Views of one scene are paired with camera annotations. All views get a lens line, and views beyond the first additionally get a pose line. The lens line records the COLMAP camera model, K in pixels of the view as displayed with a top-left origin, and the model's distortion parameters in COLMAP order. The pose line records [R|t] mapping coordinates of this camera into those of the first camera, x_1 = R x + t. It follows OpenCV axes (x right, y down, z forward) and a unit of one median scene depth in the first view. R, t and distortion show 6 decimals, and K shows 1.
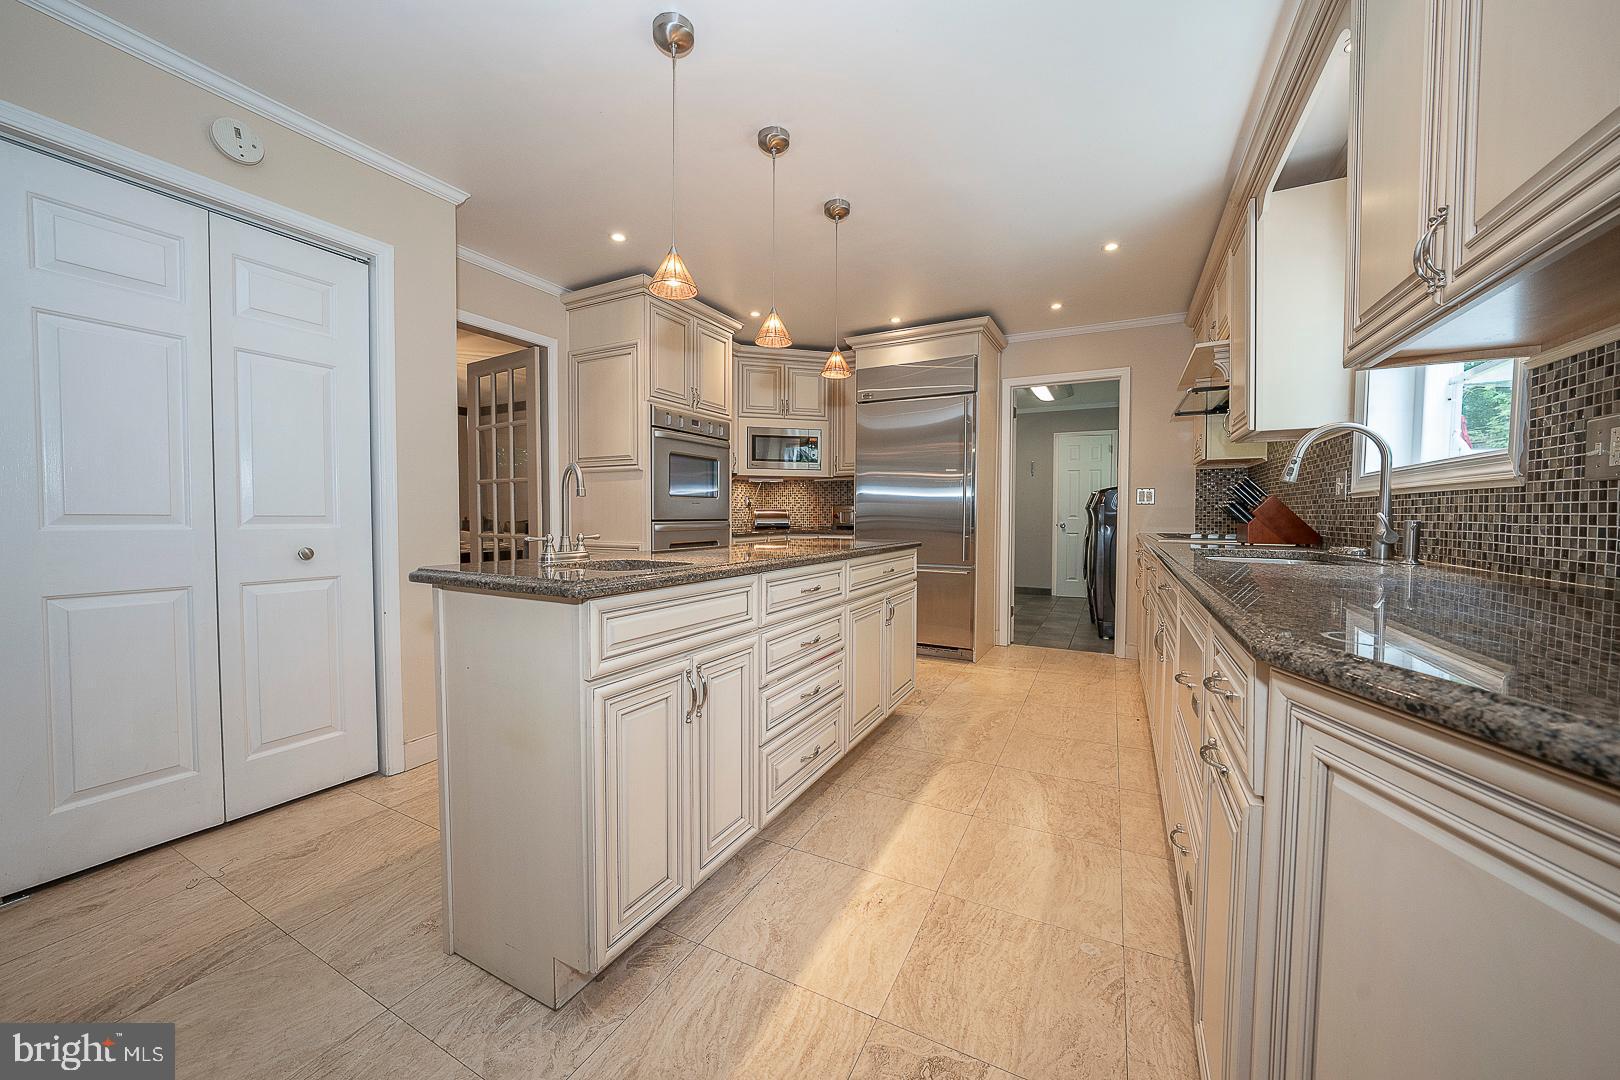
lens RADIAL K [[595.6, 0, 807.3], [0, 595.6, 536.4], [0, 0, 1]] dist [0.001347, 0.000250]
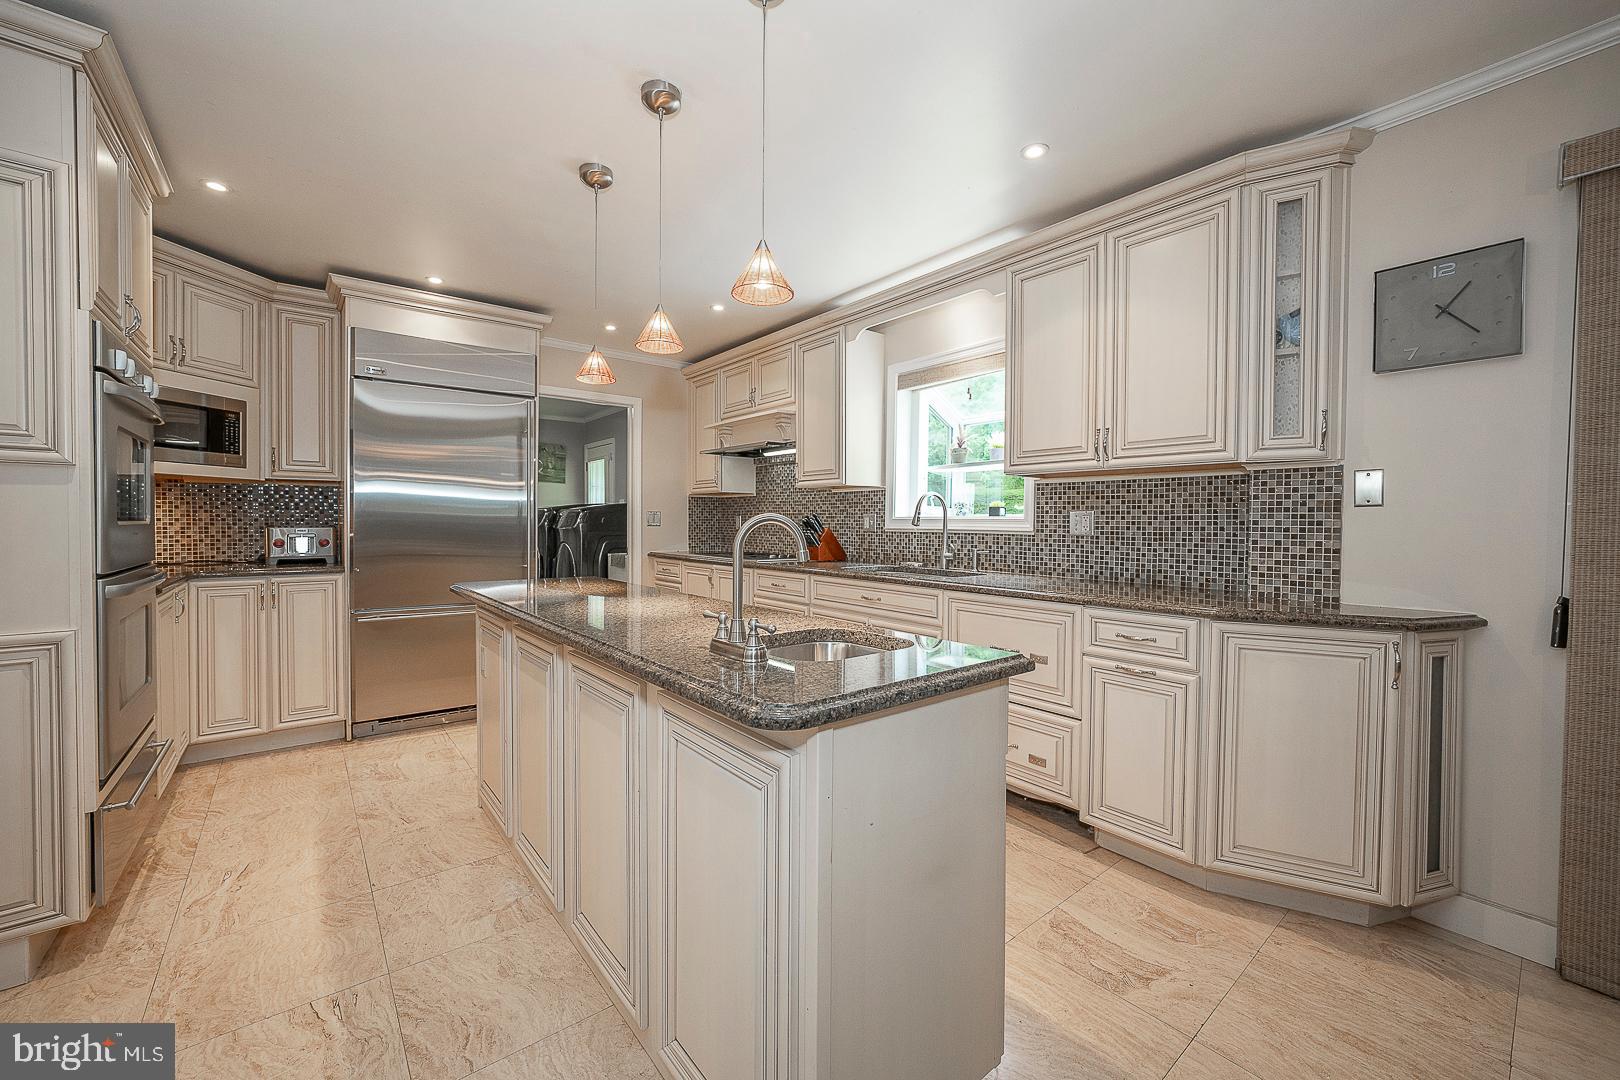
lens RADIAL K [[645.4, 0, 822.3], [0, 645.4, 539.7], [0, 0, 1]] dist [0.000627, -0.000067]
pose [[0.385996, -0.026657, 0.922115, -0.401299], [0.026867, 0.999483, 0.017647, -0.038960], [-0.922109, 0.017962, 0.386513, 0.238596]]
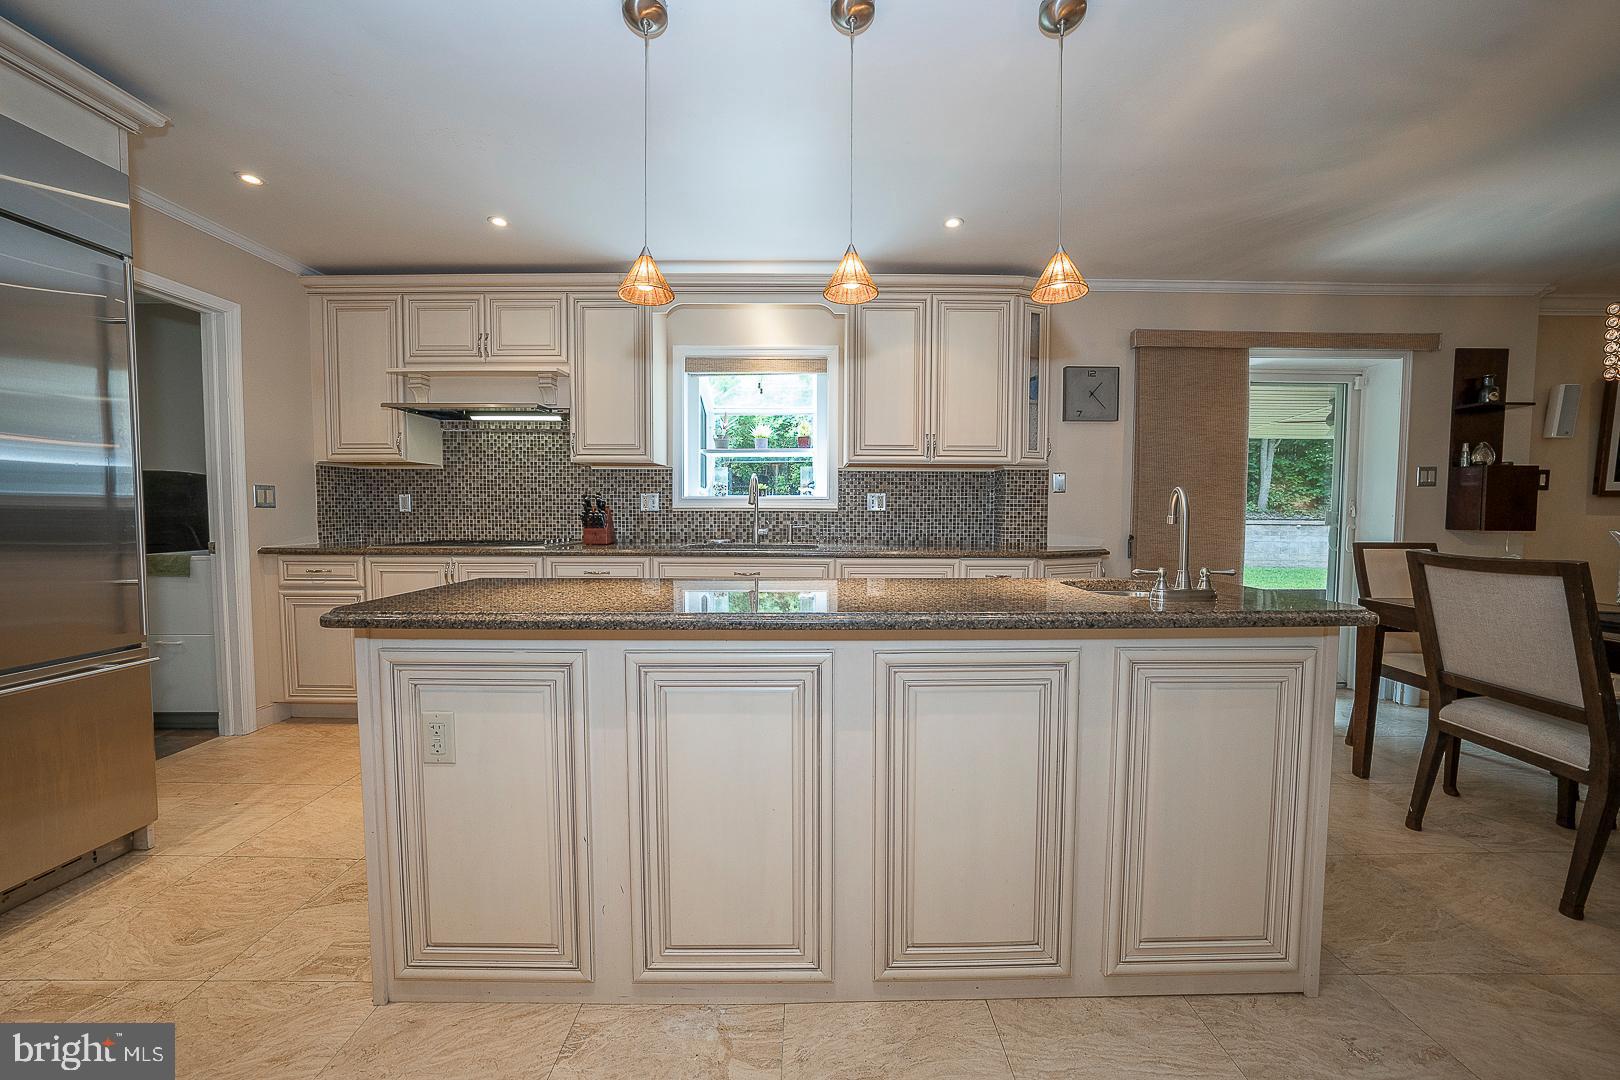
lens RADIAL K [[561.2, 0, 811.9], [0, 561.2, 534.4], [0, 0, 1]] dist [-0.002371, 0.000201]
pose [[-0.470934, -0.044901, 0.881025, -0.325754], [0.025787, 0.997576, 0.064625, -0.045216], [-0.881791, 0.053153, -0.468635, 0.704618]]
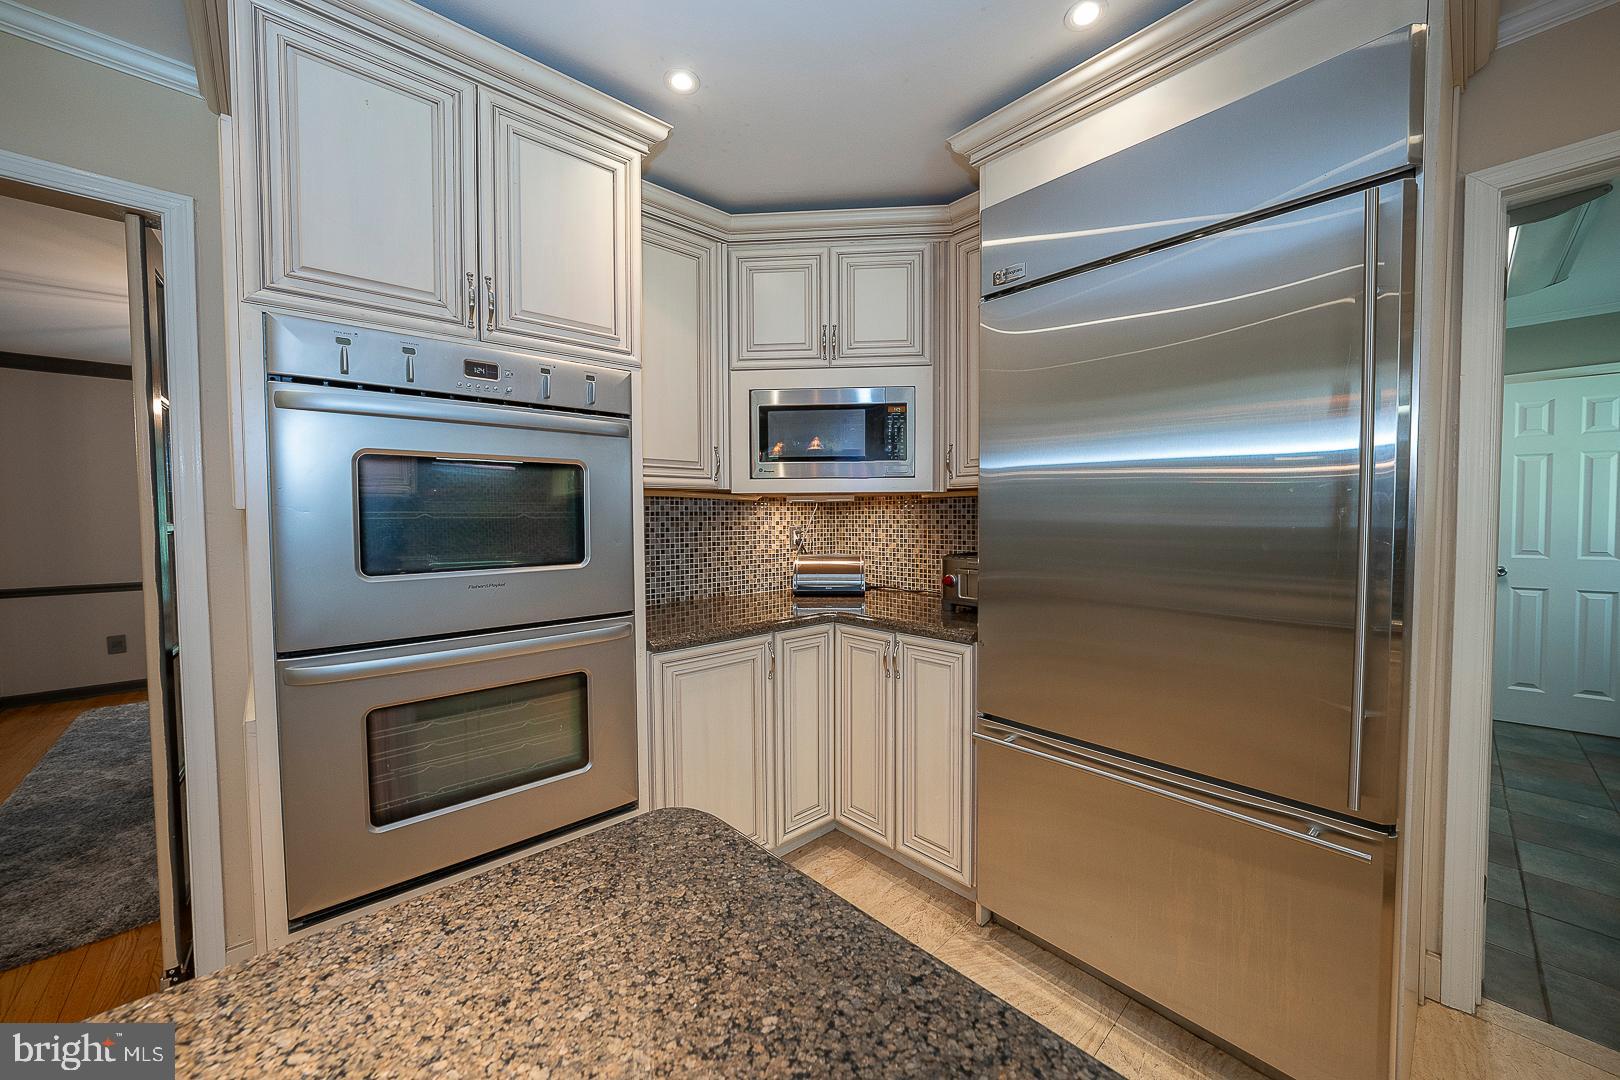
lens RADIAL K [[595.6, 0, 811.7], [0, 595.6, 532.3], [0, 0, 1]] dist [0.001347, 0.000250]
pose [[0.940209, 0.003549, -0.340579, 0.114426], [-0.003877, 0.999992, -0.000283, -0.078232], [0.340576, 0.001586, 0.940216, 0.622366]]
